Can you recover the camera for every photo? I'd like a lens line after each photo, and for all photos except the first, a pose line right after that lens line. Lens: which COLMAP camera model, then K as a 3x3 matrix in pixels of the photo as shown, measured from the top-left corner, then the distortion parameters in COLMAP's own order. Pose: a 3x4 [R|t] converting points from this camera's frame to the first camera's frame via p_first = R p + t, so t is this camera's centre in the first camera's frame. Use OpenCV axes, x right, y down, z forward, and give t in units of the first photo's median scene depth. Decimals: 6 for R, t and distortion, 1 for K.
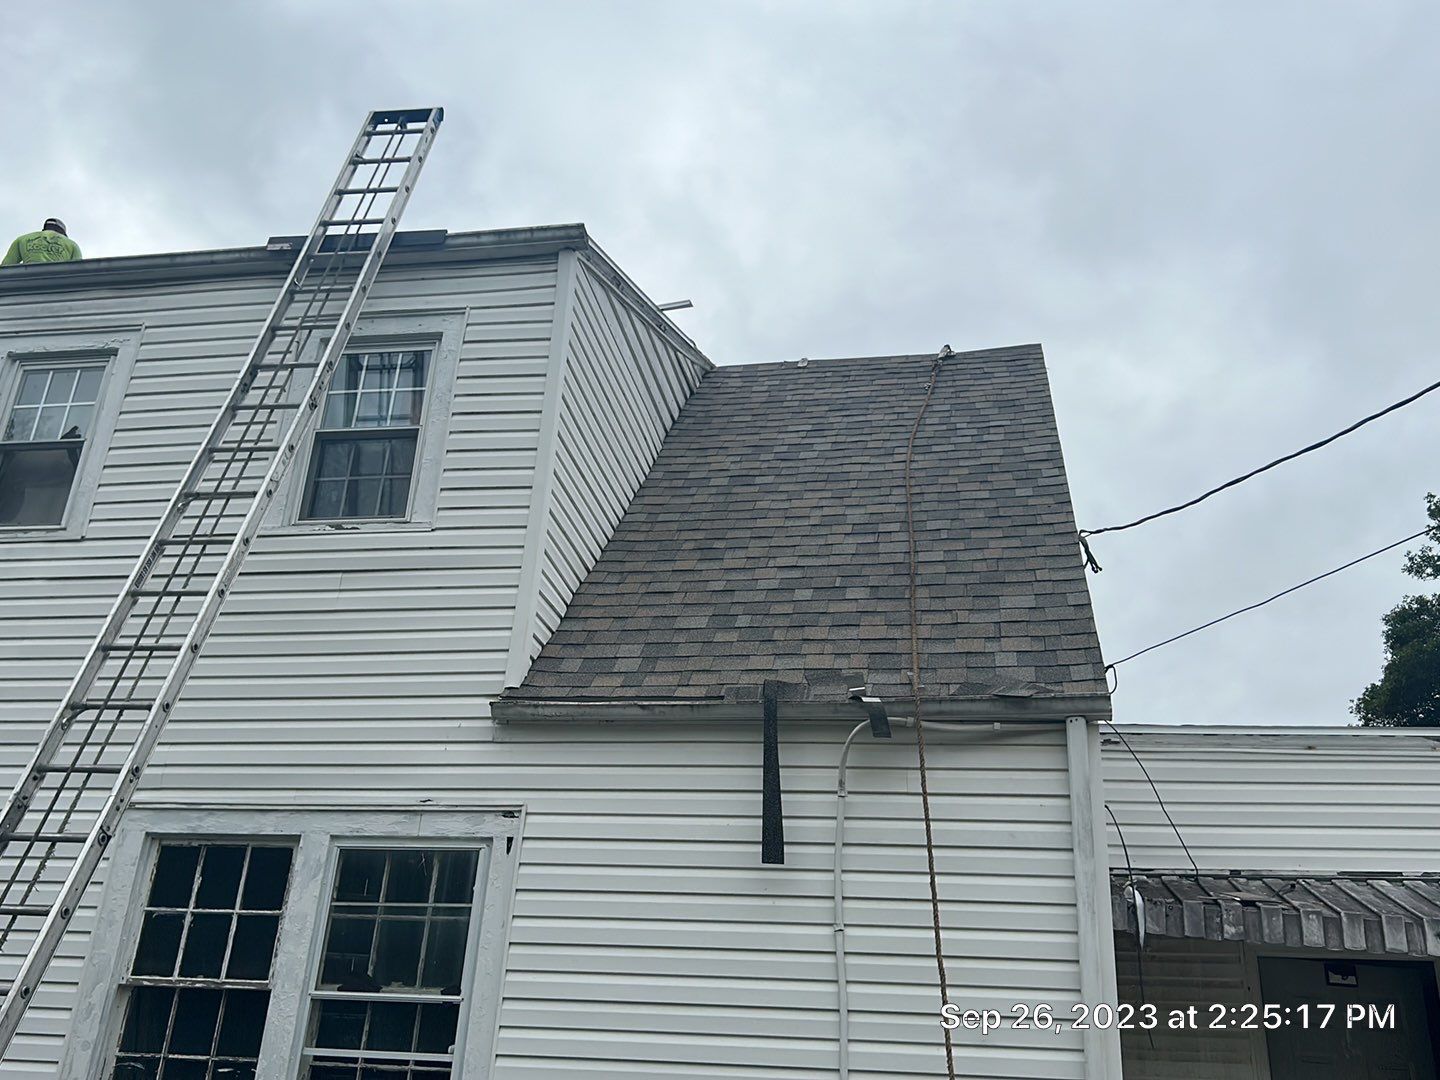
lens RADIAL K [[1325.6, 0, 720.0], [0, 1325.6, 540.0], [0, 0, 1]] dist [0.194526, -0.306455]
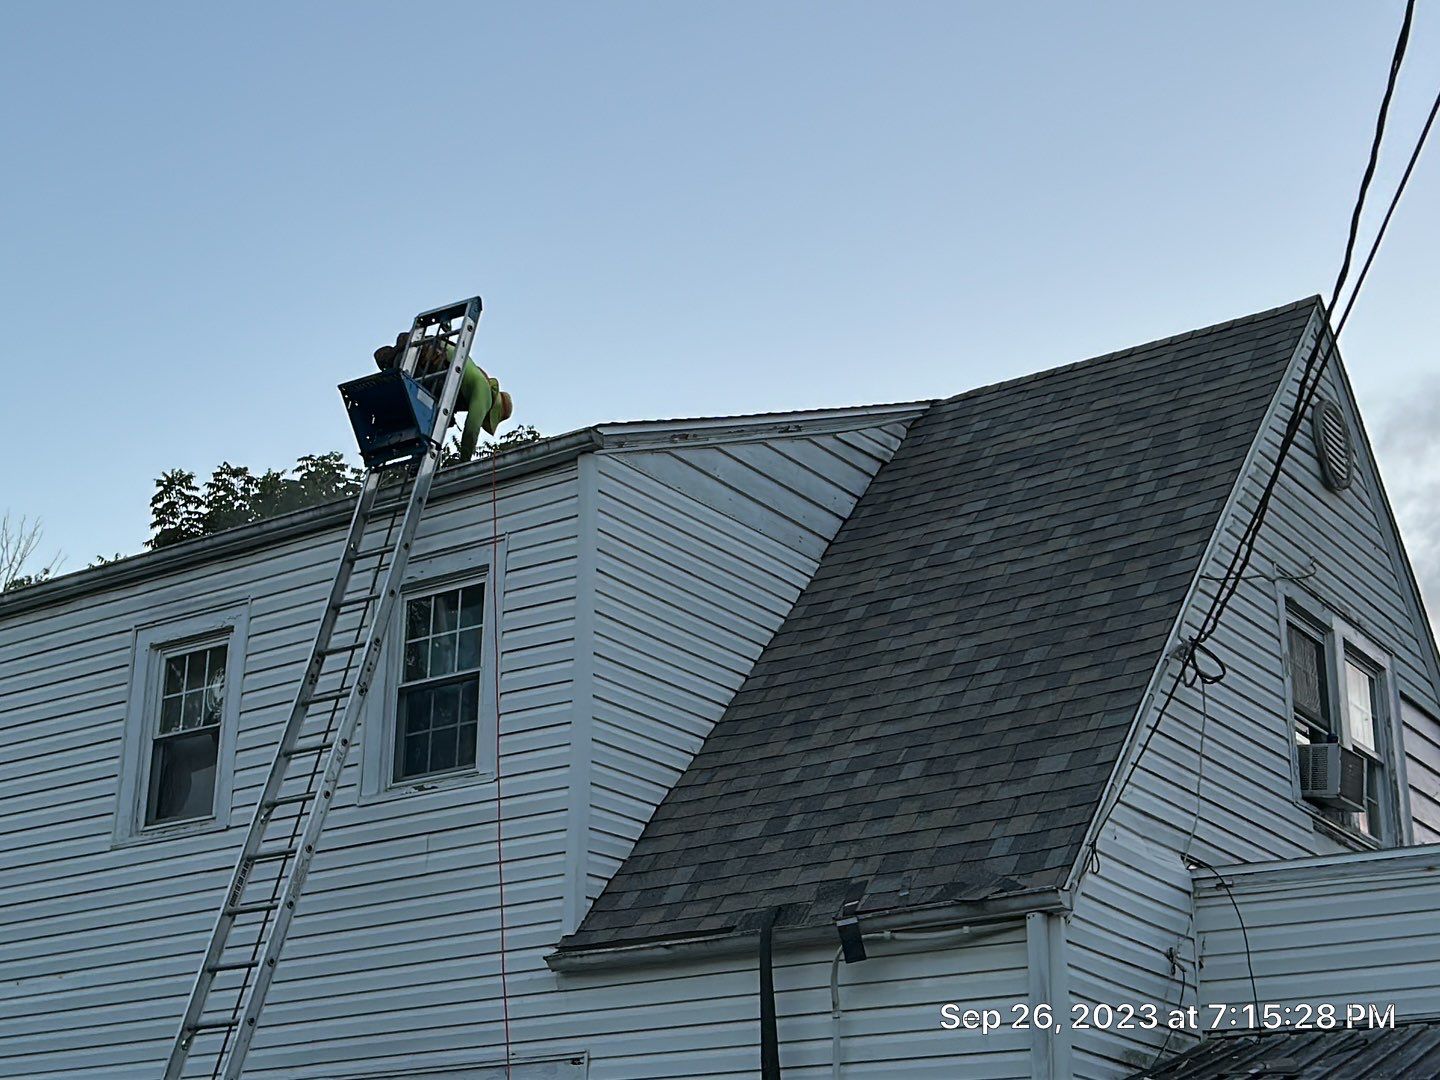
lens RADIAL K [[2164.8, 0, 757.9], [0, 2164.8, 539.5], [0, 0, 1]] dist [0.280498, -1.092779]
pose [[0.921393, -0.190170, -0.338926, 0.582821], [0.214138, 0.976197, 0.034410, -0.206276], [0.324315, -0.104282, 0.940183, -0.496281]]
